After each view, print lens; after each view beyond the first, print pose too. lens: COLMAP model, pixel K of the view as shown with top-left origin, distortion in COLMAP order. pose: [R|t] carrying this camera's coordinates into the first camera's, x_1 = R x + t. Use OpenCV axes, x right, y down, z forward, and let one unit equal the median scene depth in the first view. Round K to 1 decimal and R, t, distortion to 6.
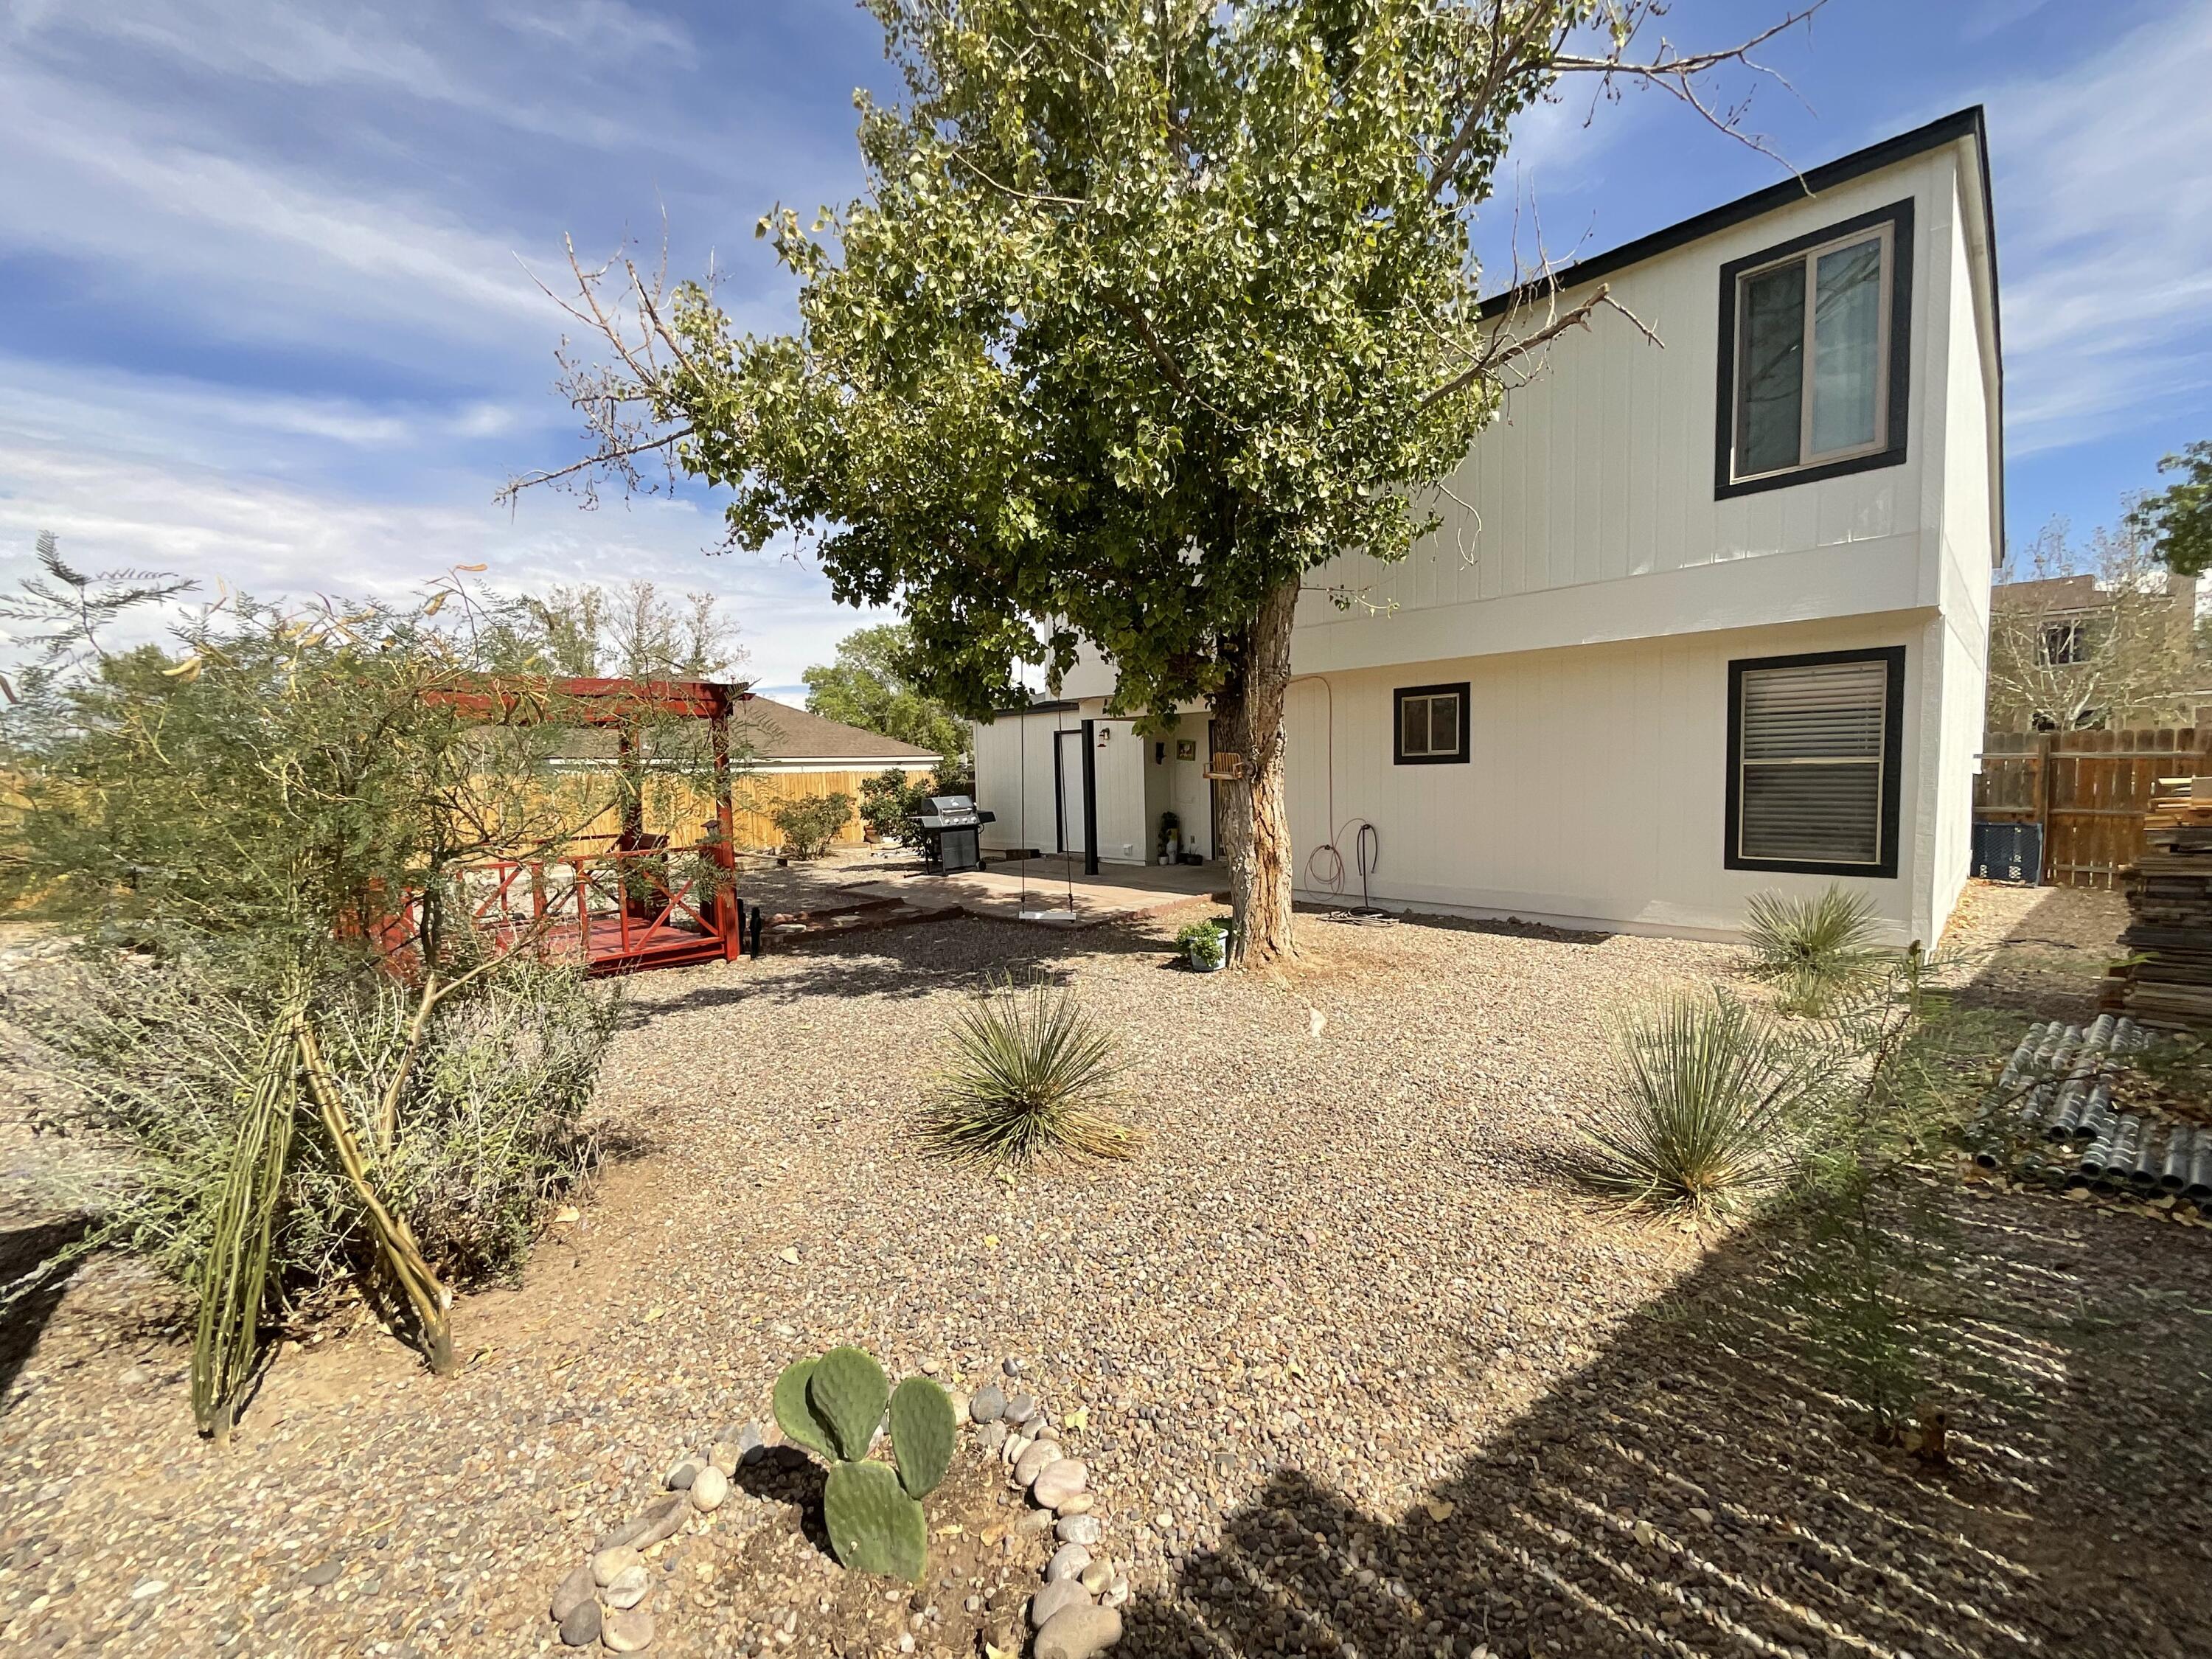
lens RADIAL K [[894.7, 0, 1121.9], [0, 894.7, 815.8], [0, 0, 1]] dist [0.001165, -0.002191]
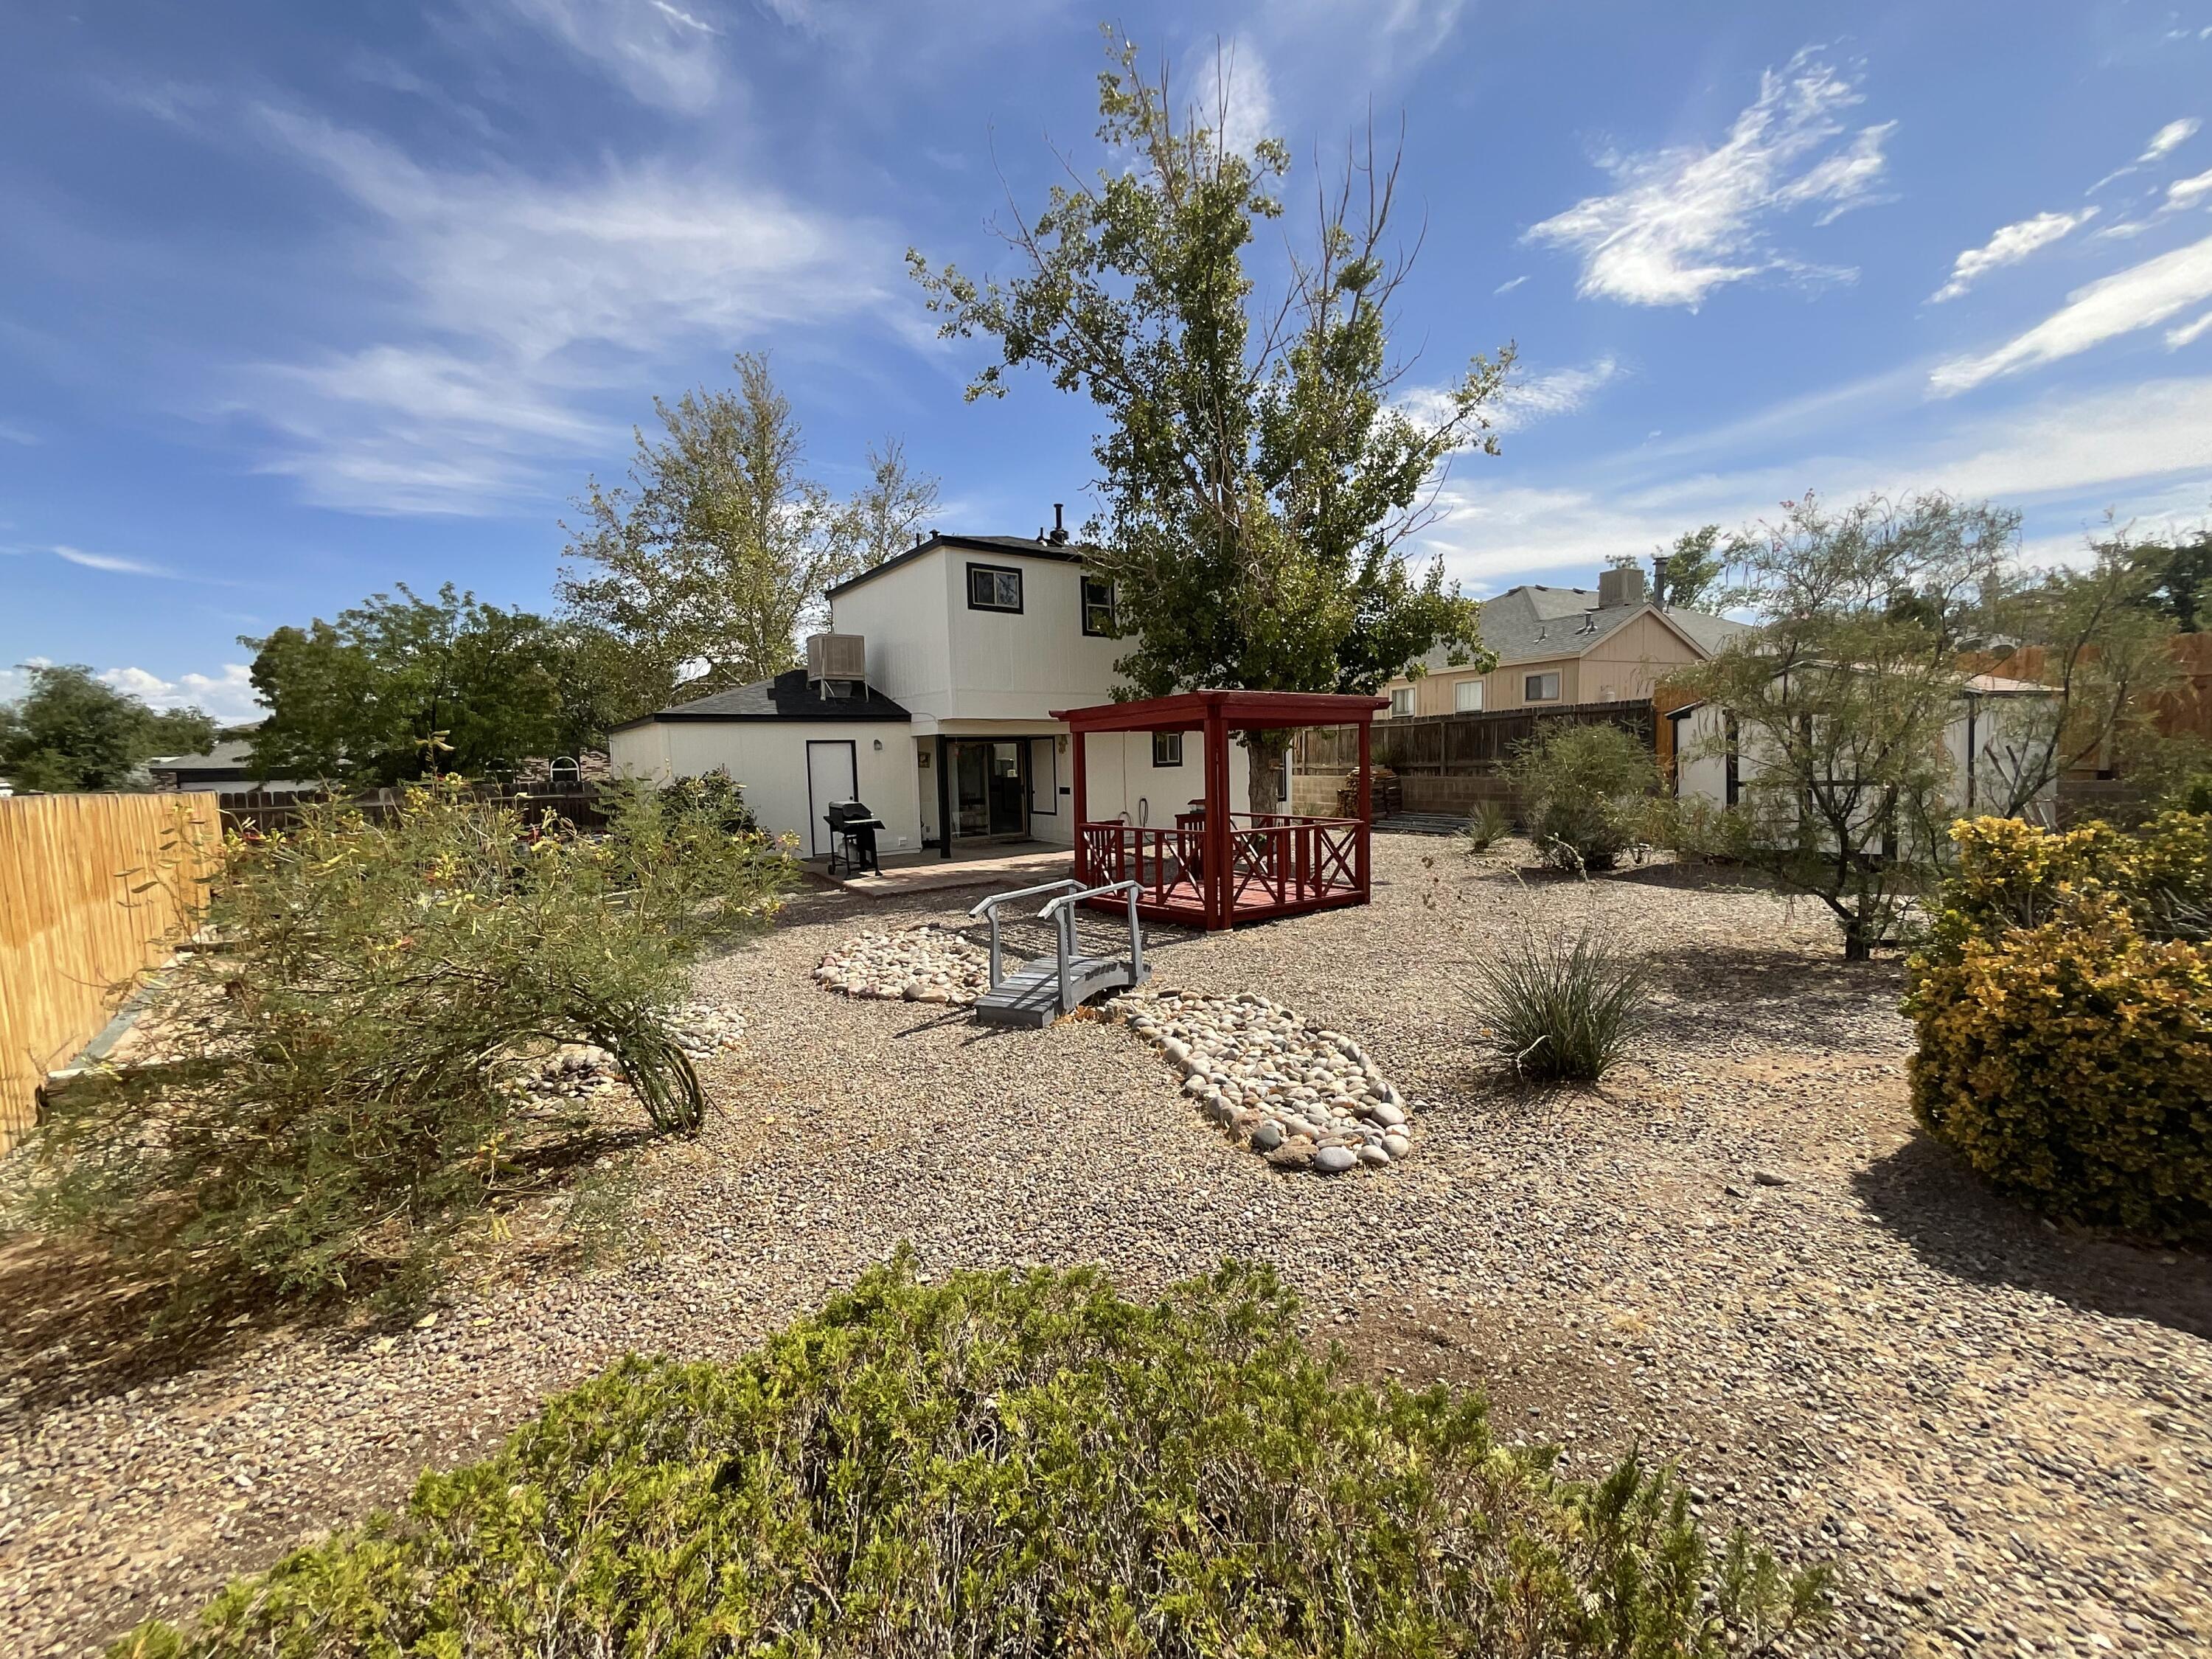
lens RADIAL K [[894.7, 0, 1099.3], [0, 894.7, 833.3], [0, 0, 1]] dist [0.001165, -0.002191]
pose [[0.168290, -0.068900, 0.983327, -1.052805], [0.075751, 0.995508, 0.056789, -0.020237], [-0.982823, 0.064930, 0.172754, 0.489383]]
